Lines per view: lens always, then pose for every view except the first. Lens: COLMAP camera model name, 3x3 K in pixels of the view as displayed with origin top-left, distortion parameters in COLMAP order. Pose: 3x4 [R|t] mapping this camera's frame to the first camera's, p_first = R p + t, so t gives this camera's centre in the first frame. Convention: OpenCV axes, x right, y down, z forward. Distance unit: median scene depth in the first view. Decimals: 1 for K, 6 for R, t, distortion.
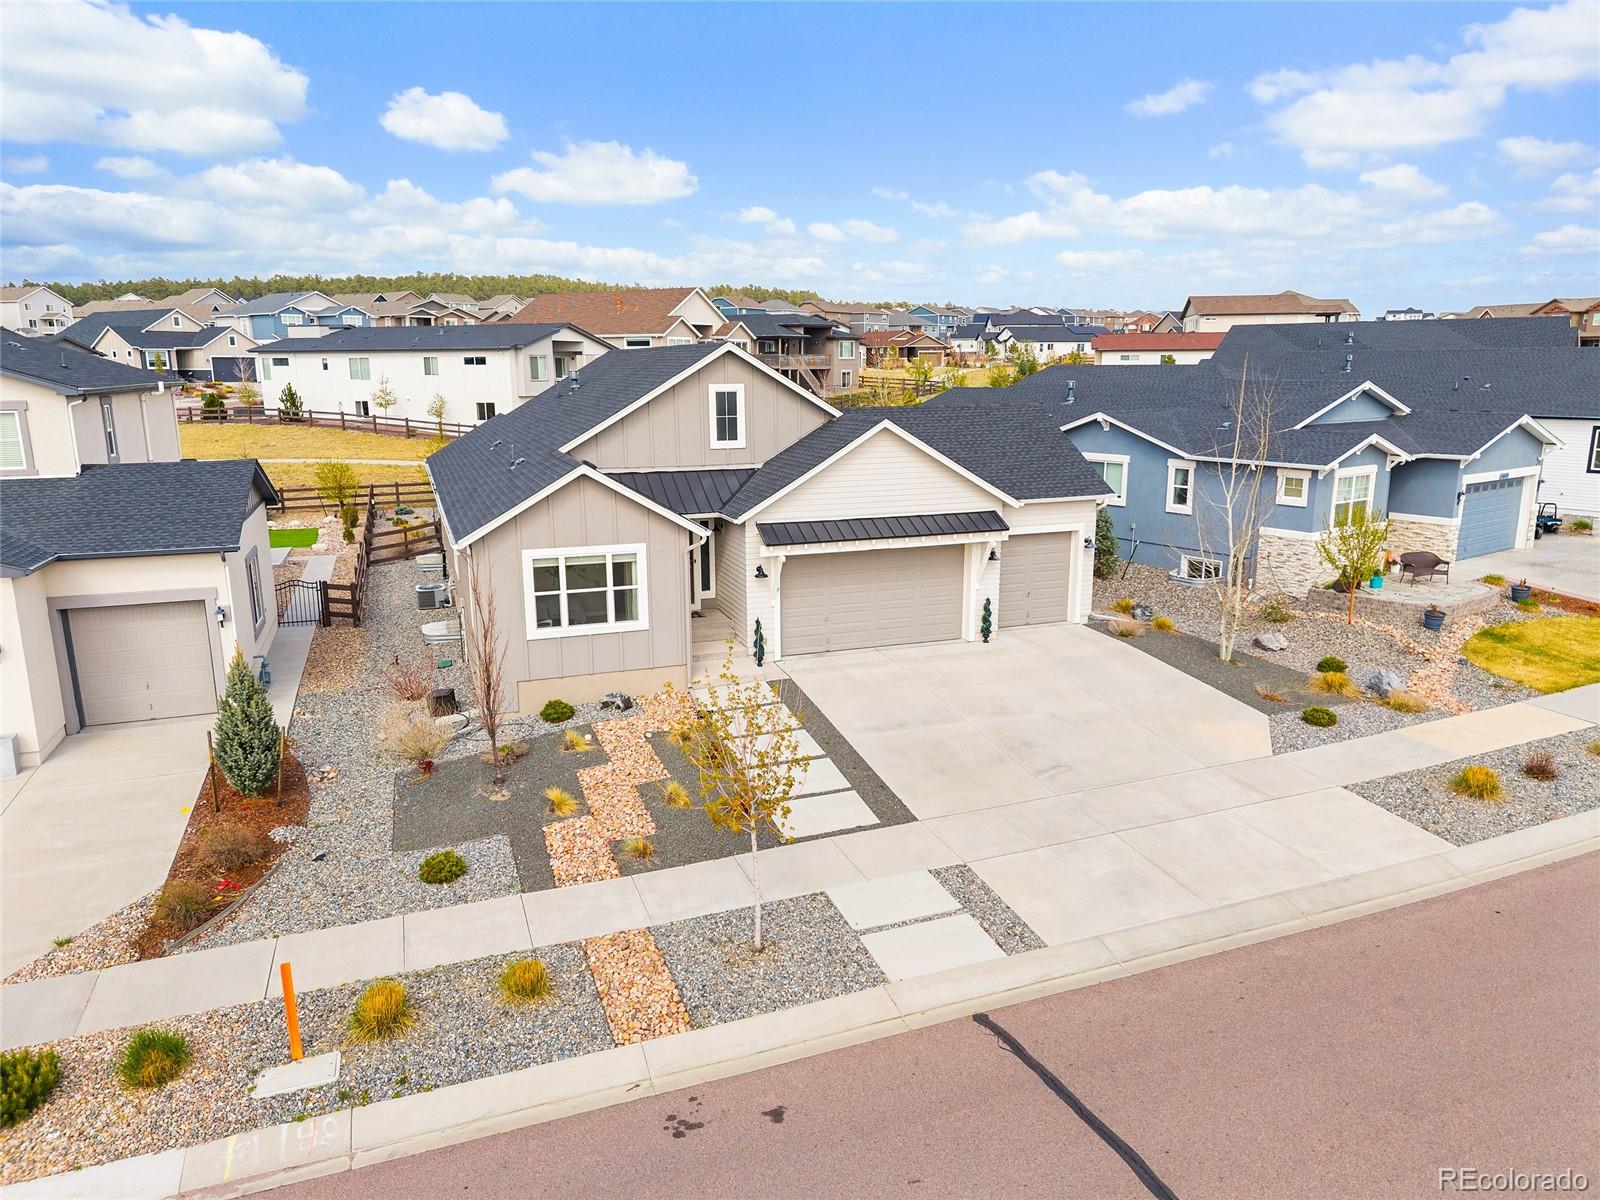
lens RADIAL K [[1050.6, 0, 800.0], [0, 1050.6, 600.0], [0, 0, 1]] dist [0.038208, -0.050038]
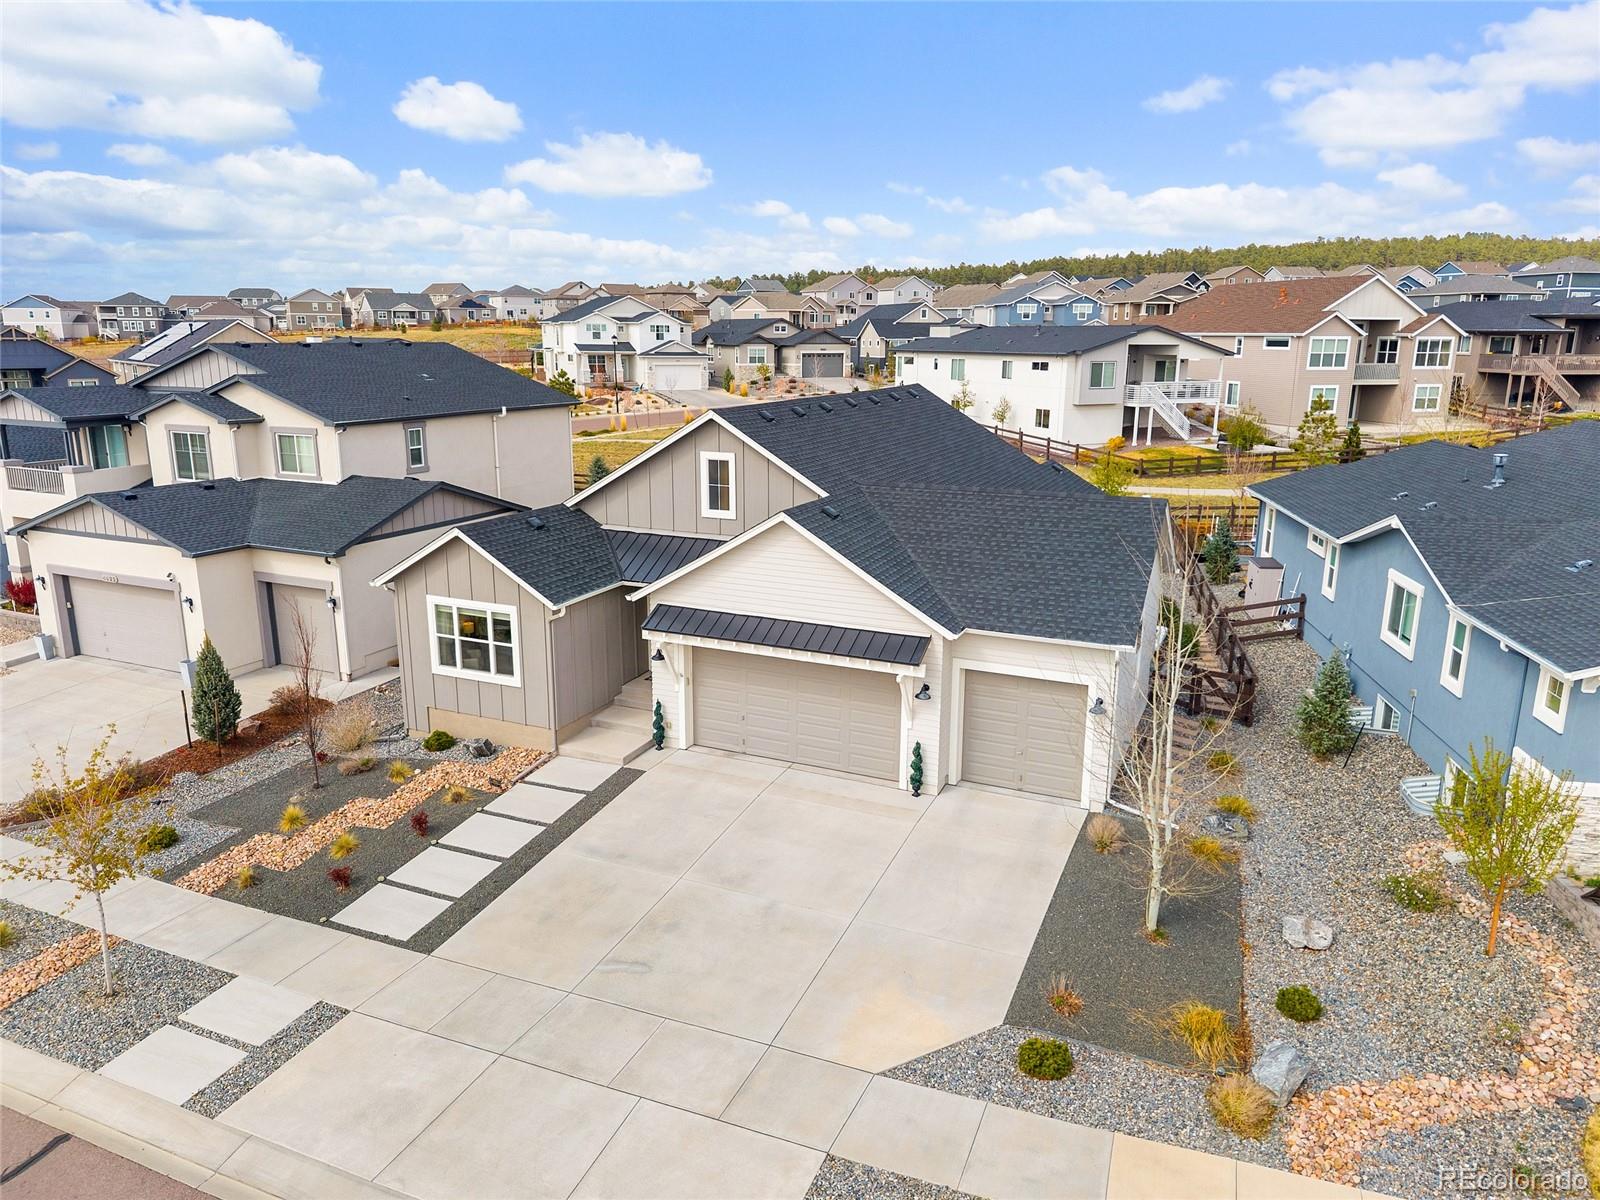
lens RADIAL K [[1077.9, 0, 800.0], [0, 1077.9, 600.0], [0, 0, 1]] dist [0.037820, -0.050886]
pose [[0.722011, 0.173969, -0.669653, 0.770218], [-0.160988, 0.983549, 0.081941, -0.192788], [0.672892, 0.048644, 0.738140, 0.394139]]
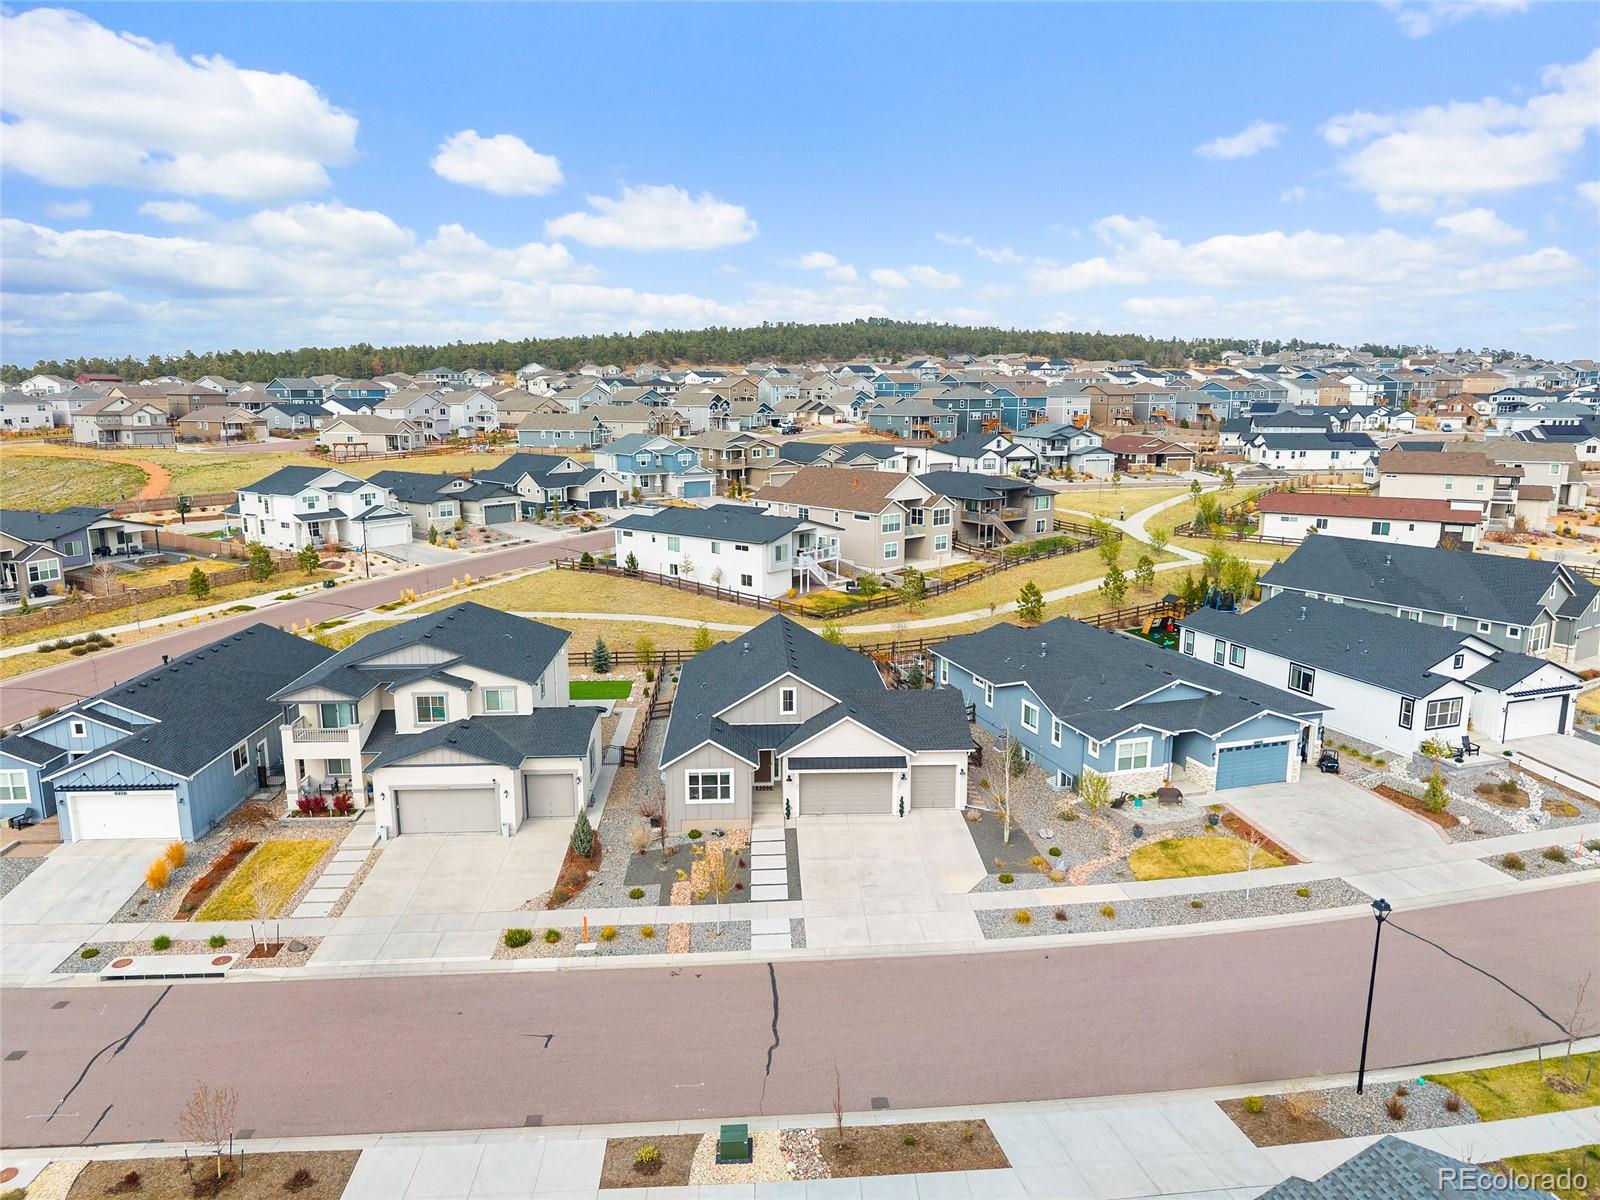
lens RADIAL K [[1022.3, 0, 800.0], [0, 1022.3, 600.0], [0, 0, 1]] dist [0.051253, -0.000892]
pose [[0.955101, 0.058431, -0.290462, 0.668615], [-0.067192, 0.997534, -0.020269, -0.407026], [0.288561, 0.038876, 0.956672, -1.253063]]
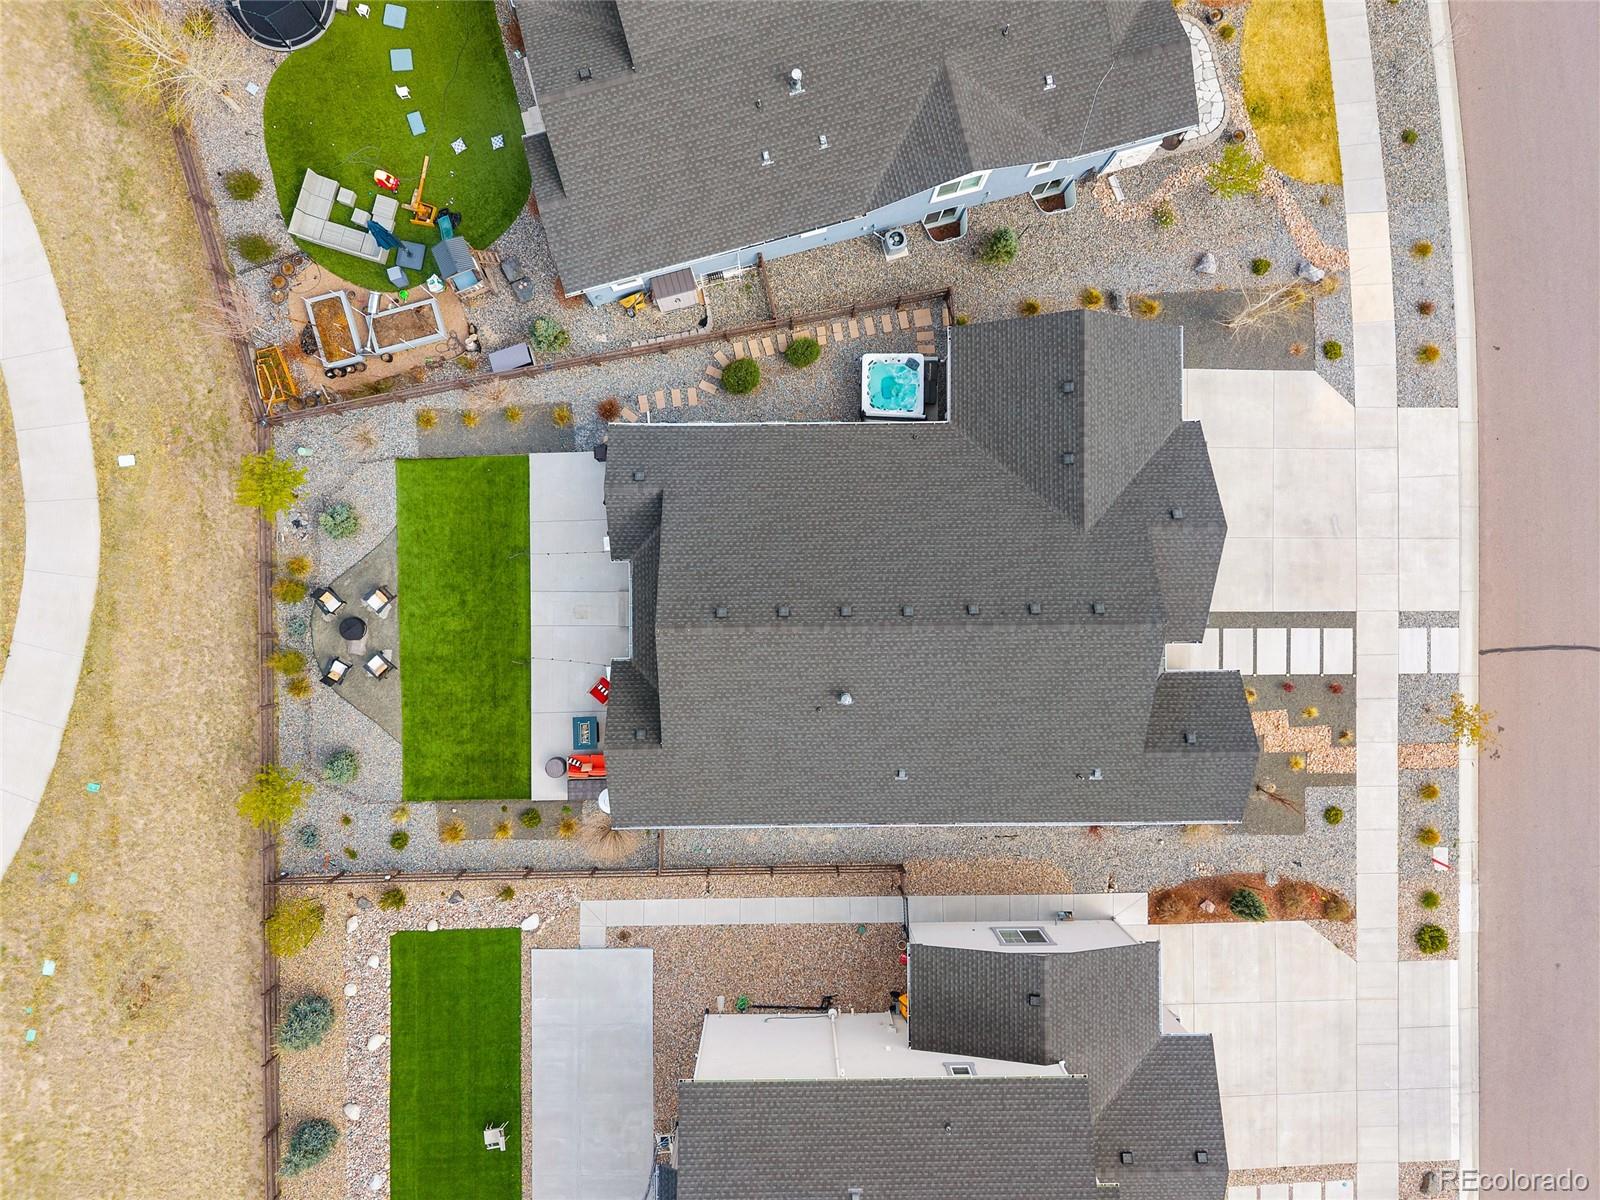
lens RADIAL K [[1077.9, 0, 800.0], [0, 1077.9, 600.0], [0, 0, 1]] dist [0.037820, -0.050886]
pose [[0.340040, -0.940373, 0.008478, -0.226873], [0.188604, 0.077026, 0.979028, -1.807424], [-0.921304, -0.331310, 0.203550, 1.308964]]
